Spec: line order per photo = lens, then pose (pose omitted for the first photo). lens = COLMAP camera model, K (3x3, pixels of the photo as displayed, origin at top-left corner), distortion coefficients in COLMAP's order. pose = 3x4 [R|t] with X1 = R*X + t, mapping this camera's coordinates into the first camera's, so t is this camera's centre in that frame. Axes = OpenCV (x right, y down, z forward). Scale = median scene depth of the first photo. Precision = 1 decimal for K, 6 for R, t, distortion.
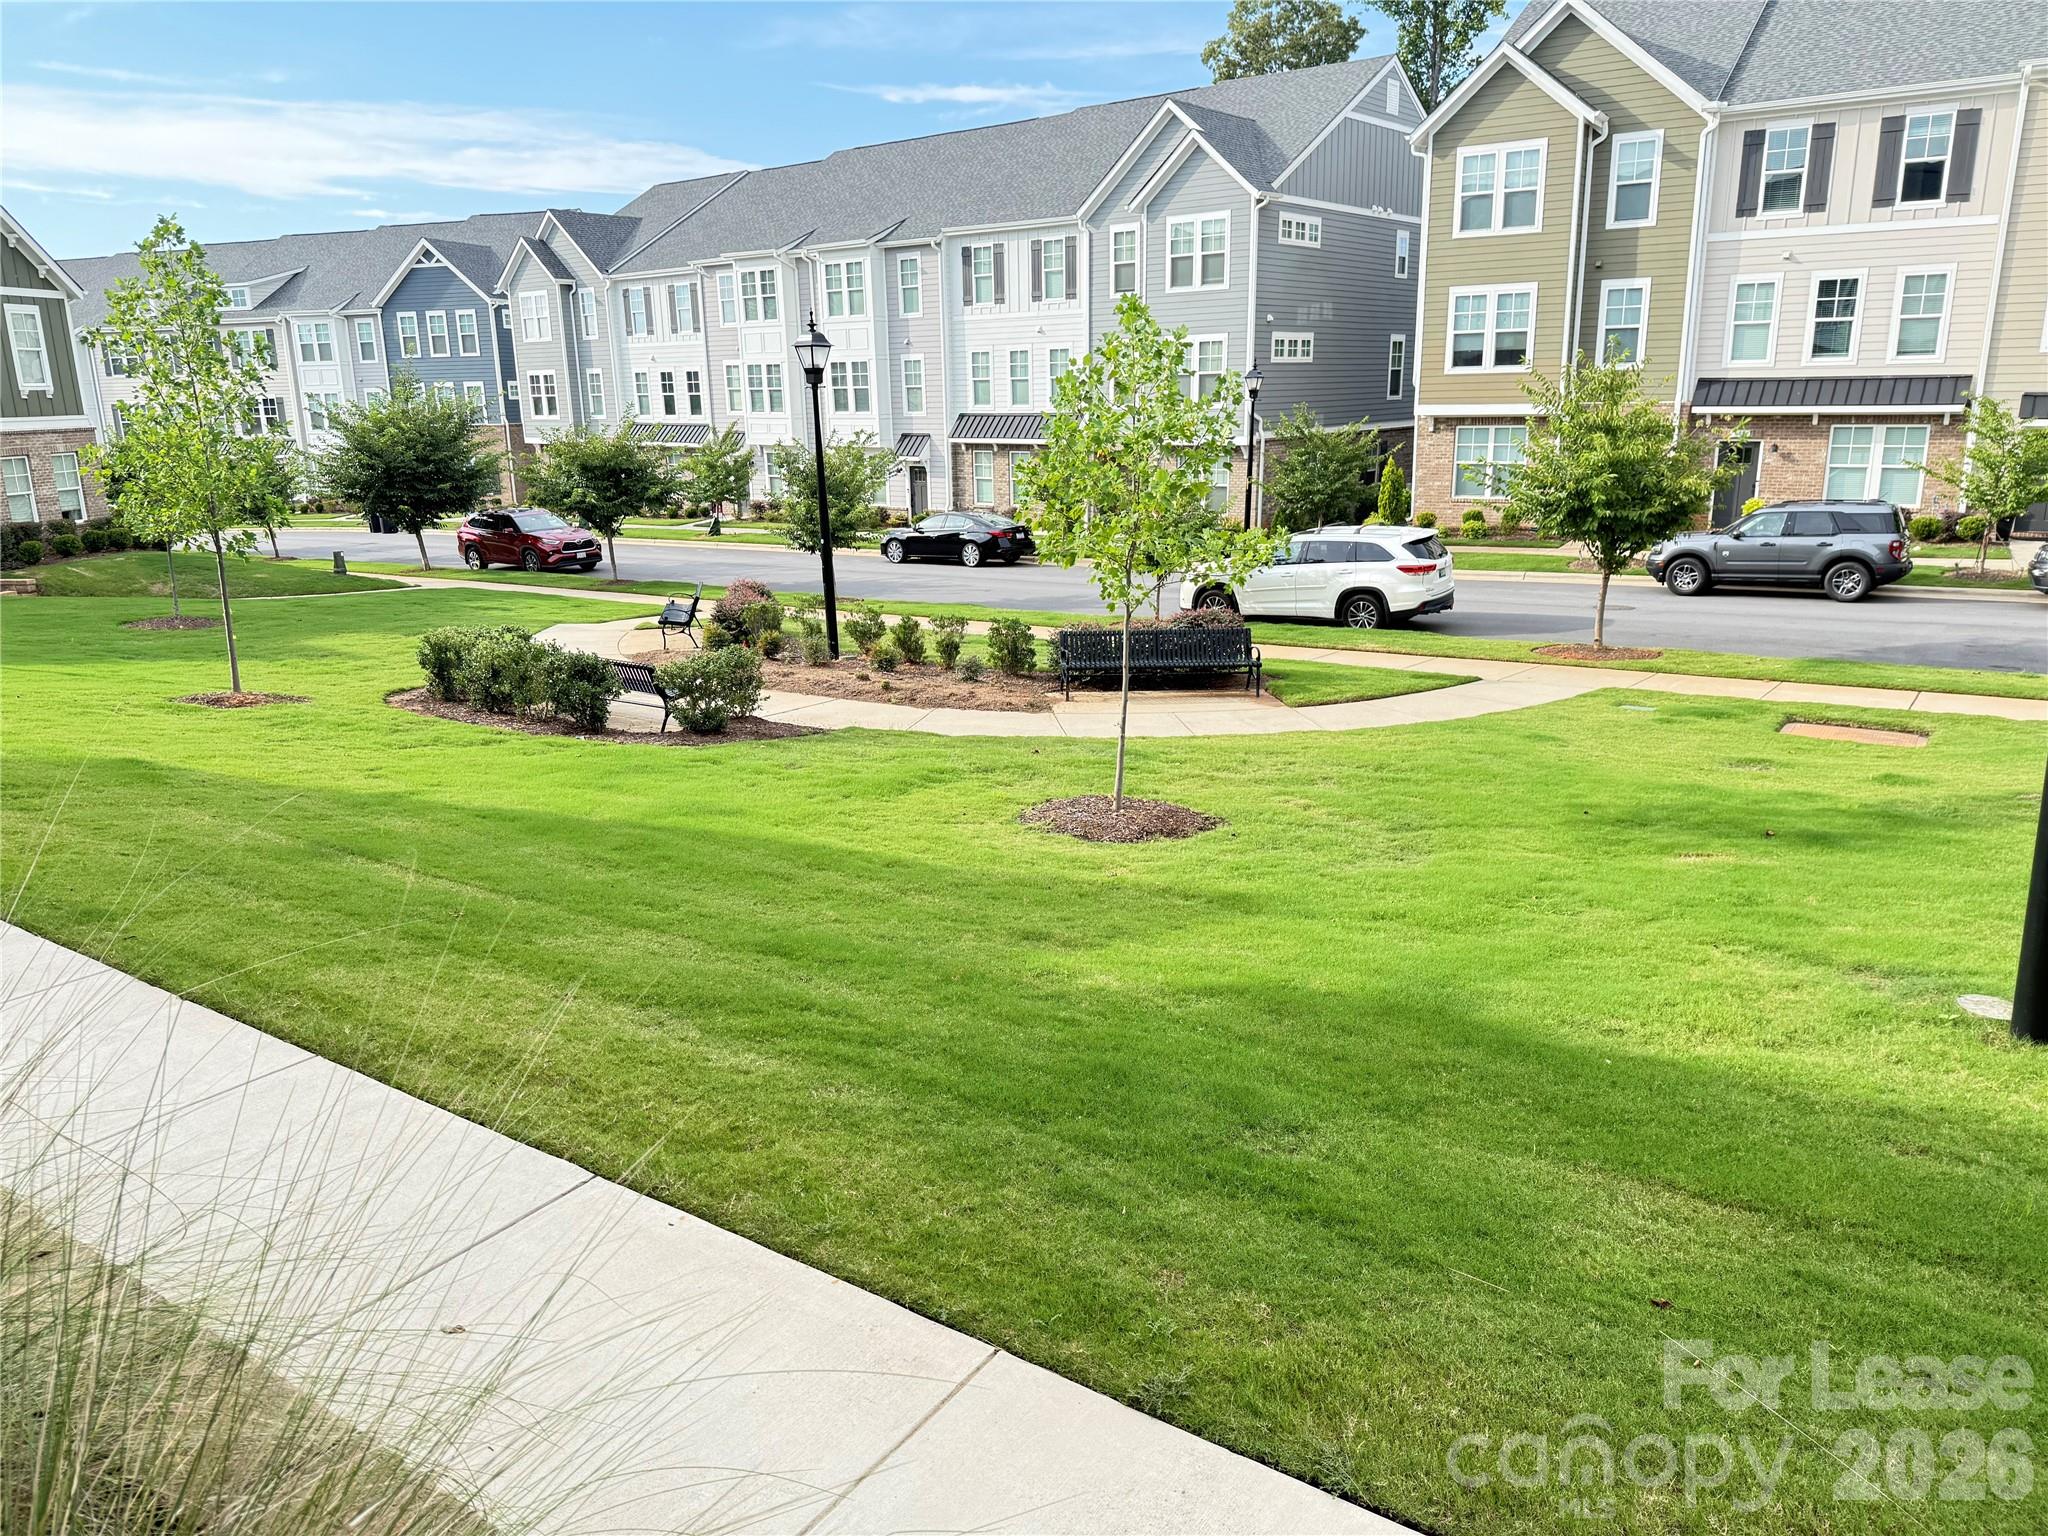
lens RADIAL K [[1455.8, 0, 1029.2], [0, 1455.8, 772.0], [0, 0, 1]] dist [0.039270, -0.037225]
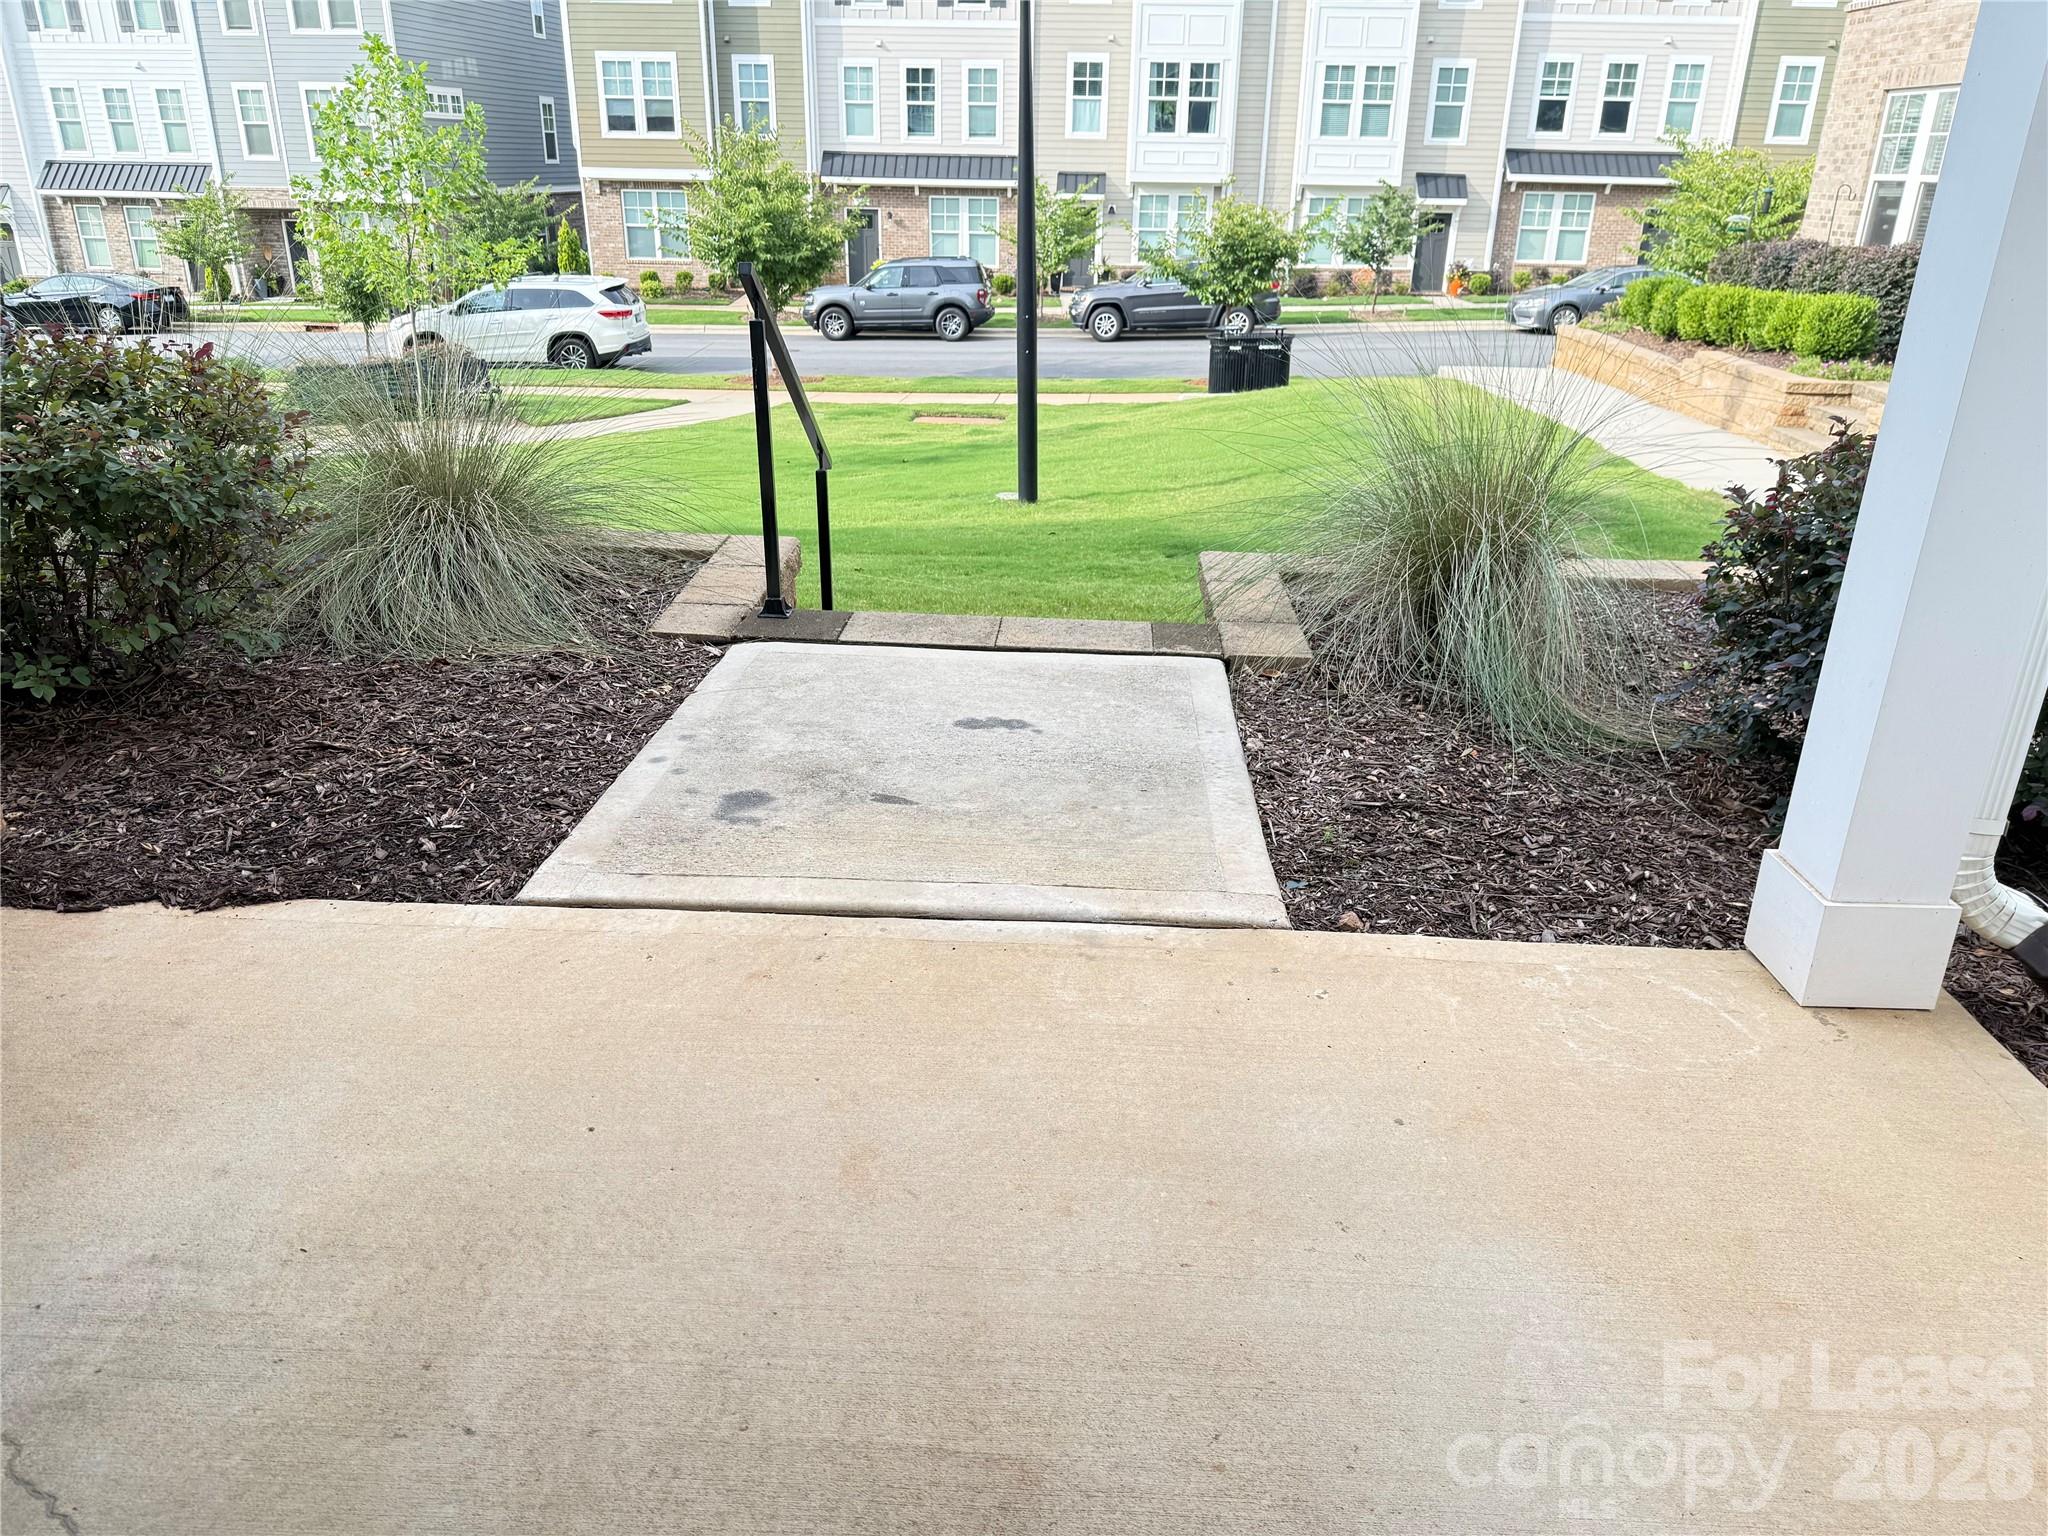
lens RADIAL K [[1455.8, 0, 1028.9], [0, 1455.8, 763.5], [0, 0, 1]] dist [0.039270, -0.037225]
pose [[0.855541, -0.166107, 0.490366, -0.052682], [0.100190, 0.982350, 0.157960, 0.039696], [-0.507949, -0.086011, 0.857082, -0.115220]]
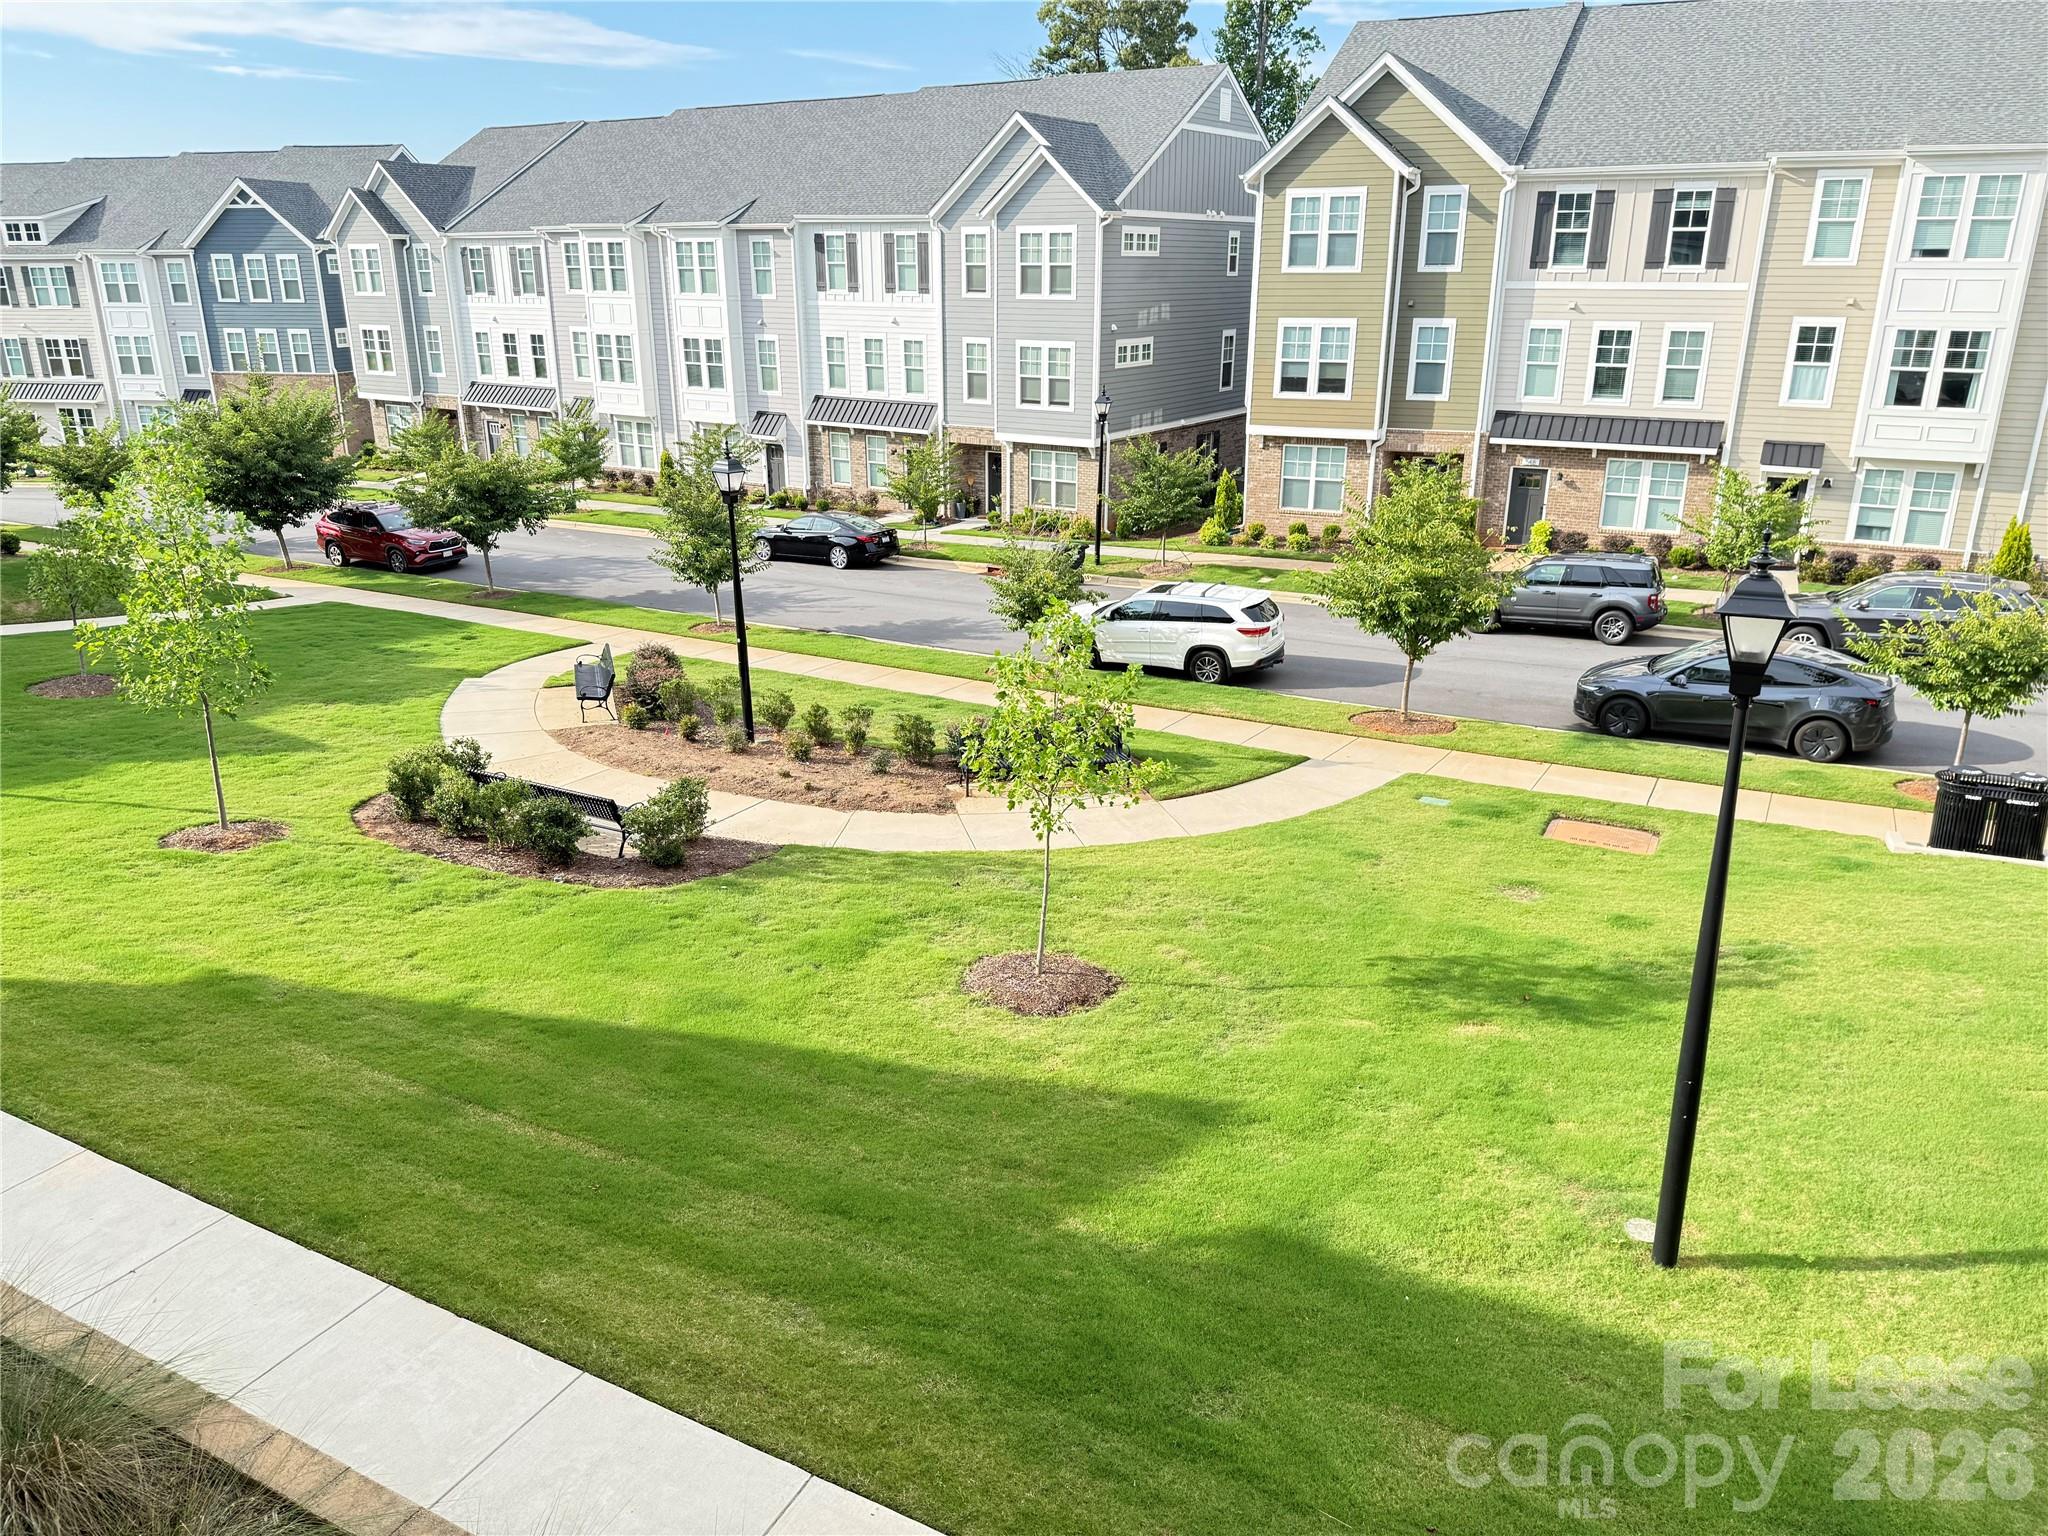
lens RADIAL K [[1455.8, 0, 1031.4], [0, 1455.8, 762.1], [0, 0, 1]] dist [0.039270, -0.037225]
pose [[0.992983, -0.020484, 0.116471, -0.031183], [0.012134, 0.997334, 0.071959, -0.087698], [-0.117634, -0.070040, 0.990584, -0.082642]]
